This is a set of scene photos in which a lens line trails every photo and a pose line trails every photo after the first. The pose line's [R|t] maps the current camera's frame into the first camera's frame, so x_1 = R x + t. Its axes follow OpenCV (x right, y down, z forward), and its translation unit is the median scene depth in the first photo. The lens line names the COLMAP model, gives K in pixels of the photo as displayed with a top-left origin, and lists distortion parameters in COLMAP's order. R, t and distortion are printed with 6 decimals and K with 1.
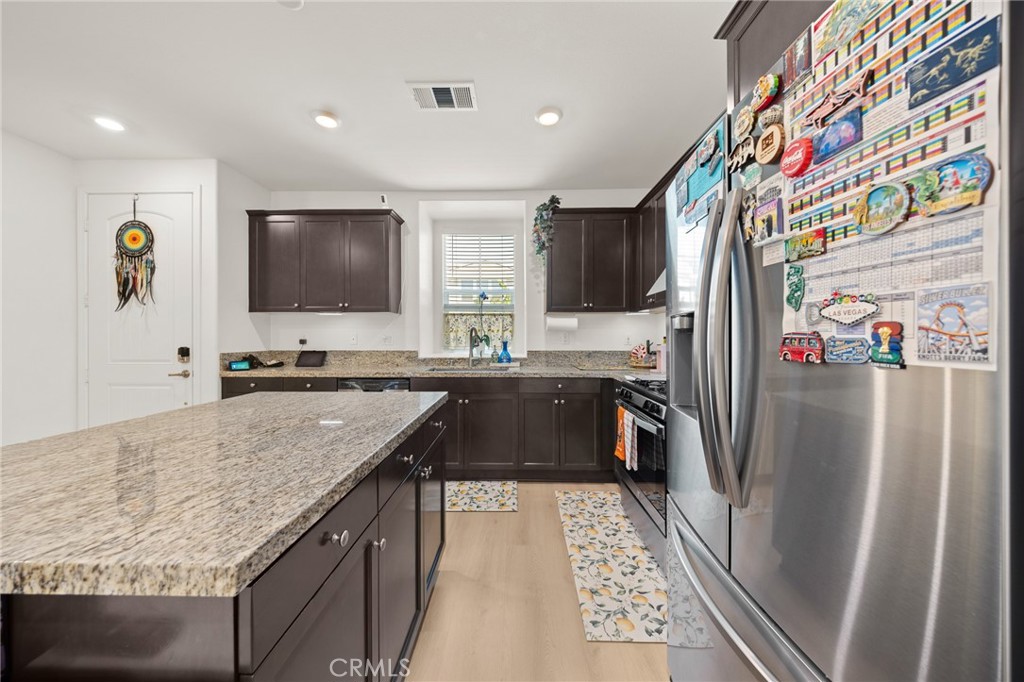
lens RADIAL K [[343.6, 0, 509.1], [0, 343.6, 333.1], [0, 0, 1]] dist [0.002378, -0.002645]
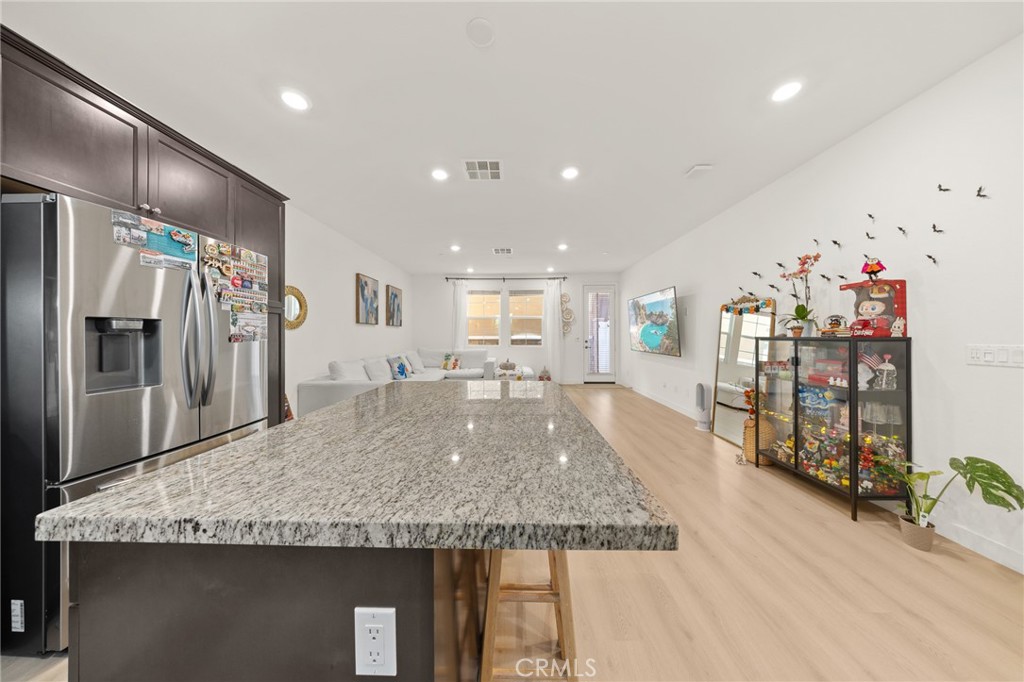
lens RADIAL K [[295.2, 0, 509.0], [0, 295.2, 336.5], [0, 0, 1]] dist [-0.003086, -0.000477]
pose [[-0.999990, 0.004052, 0.002095, -0.387545], [0.004039, 0.999973, -0.006156, 0.012214], [-0.002120, -0.006147, -0.999979, 0.816478]]
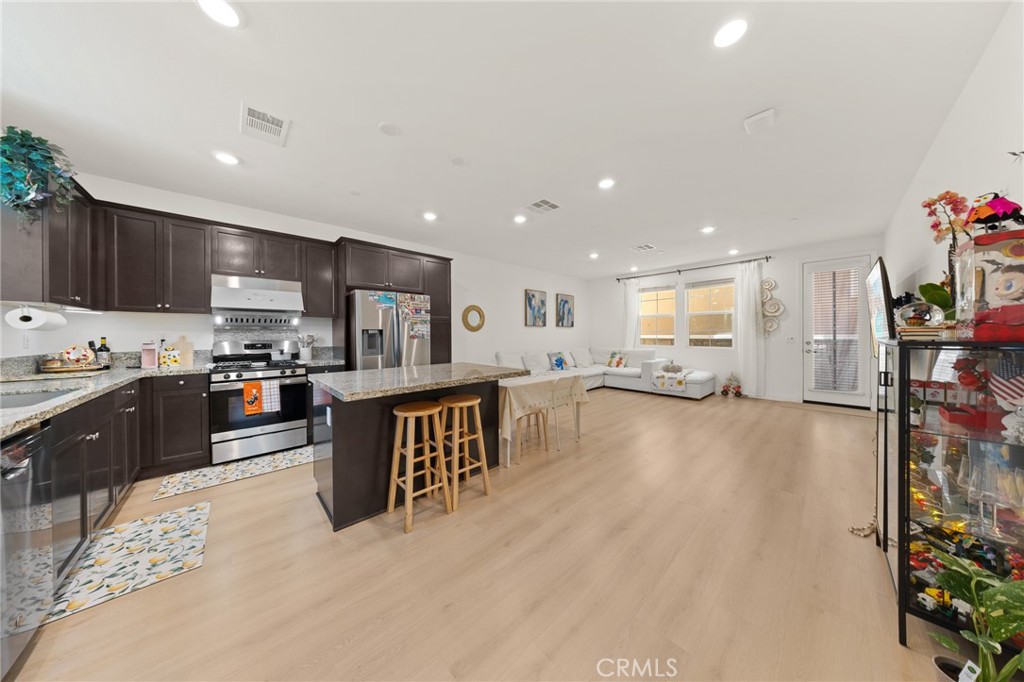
lens RADIAL K [[295.2, 0, 507.9], [0, 295.2, 336.7], [0, 0, 1]] dist [-0.003086, -0.000477]
pose [[-0.691497, -0.000221, 0.722379, -1.066436], [-0.001518, 0.999998, -0.001148, 0.009424], [-0.722378, -0.001891, -0.691496, 0.812600]]
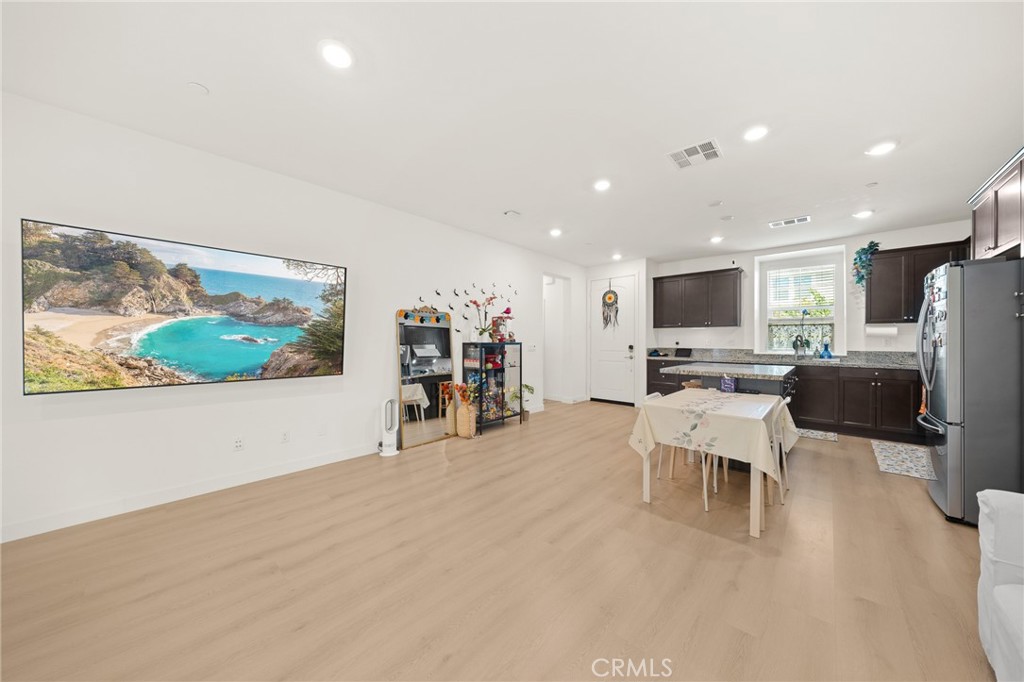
lens RADIAL K [[343.6, 0, 511.2], [0, 343.6, 340.2], [0, 0, 1]] dist [0.002378, -0.002645]
pose [[0.747578, 0.001049, -0.664173, -0.050614], [0.006011, 0.999947, 0.008345, -0.014448], [0.664147, -0.010231, 0.747532, -1.163381]]
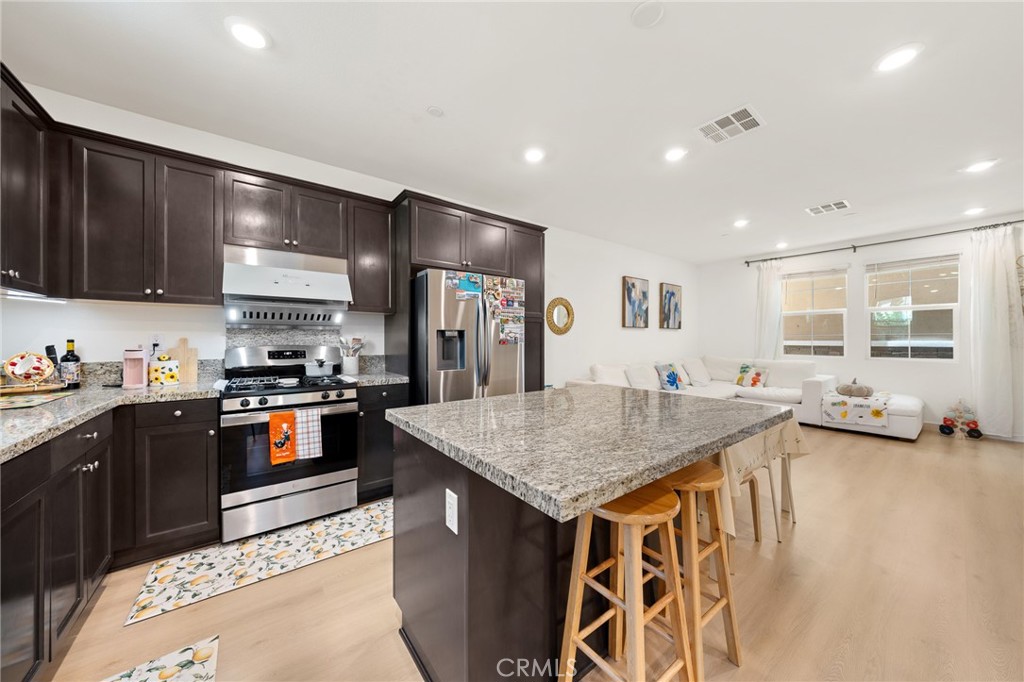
lens RADIAL K [[343.6, 0, 510.0], [0, 343.6, 340.8], [0, 0, 1]] dist [0.002378, -0.002645]
pose [[-0.620095, -0.001013, 0.784526, -0.629783], [-0.006666, 0.999970, -0.003977, 0.010450], [-0.784499, -0.007696, -0.620083, 0.822527]]
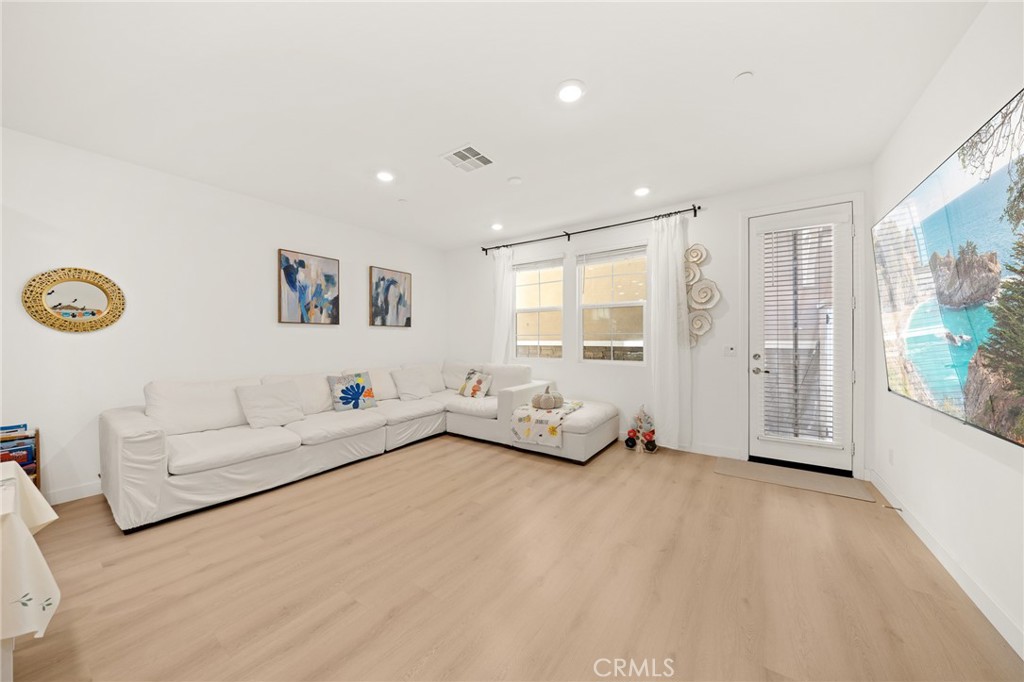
lens RADIAL K [[343.6, 0, 510.2], [0, 343.6, 341.1], [0, 0, 1]] dist [0.002378, -0.002645]
pose [[-0.831956, 0.000697, 0.554841, -0.991208], [-0.001786, 0.999991, -0.003934, -0.002571], [-0.554839, -0.004264, -0.831947, -0.242415]]
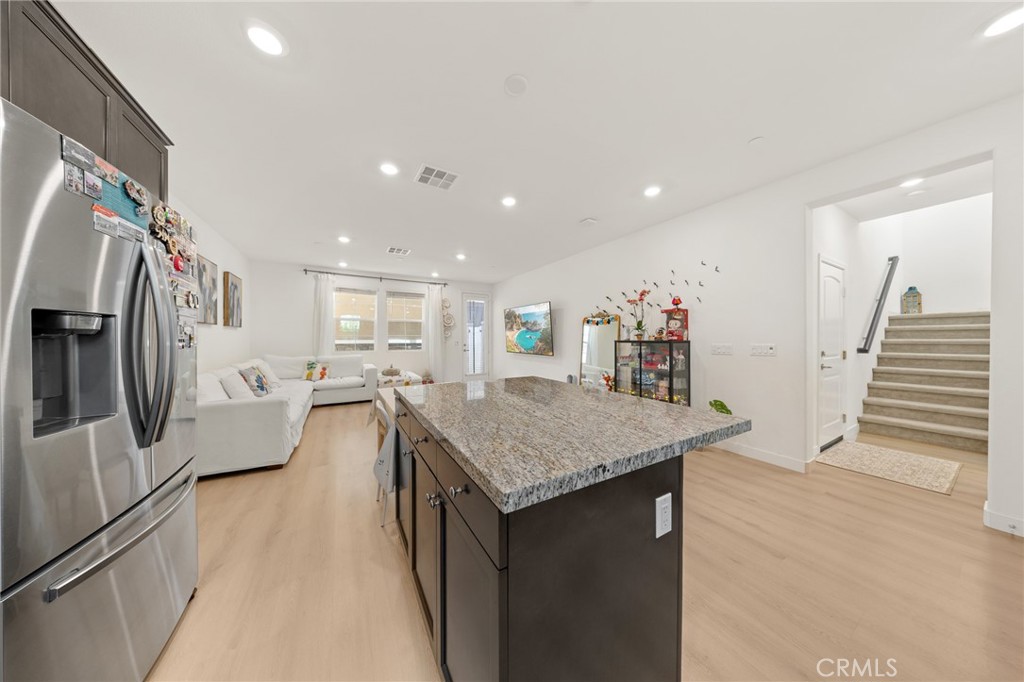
lens RADIAL K [[295.2, 0, 509.2], [0, 295.2, 340.4], [0, 0, 1]] dist [-0.003086, -0.000477]
pose [[-0.857800, 0.005603, -0.513952, -0.013474], [0.008240, 0.999962, -0.002852, 0.010296], [0.513917, -0.006682, -0.857814, 0.822321]]
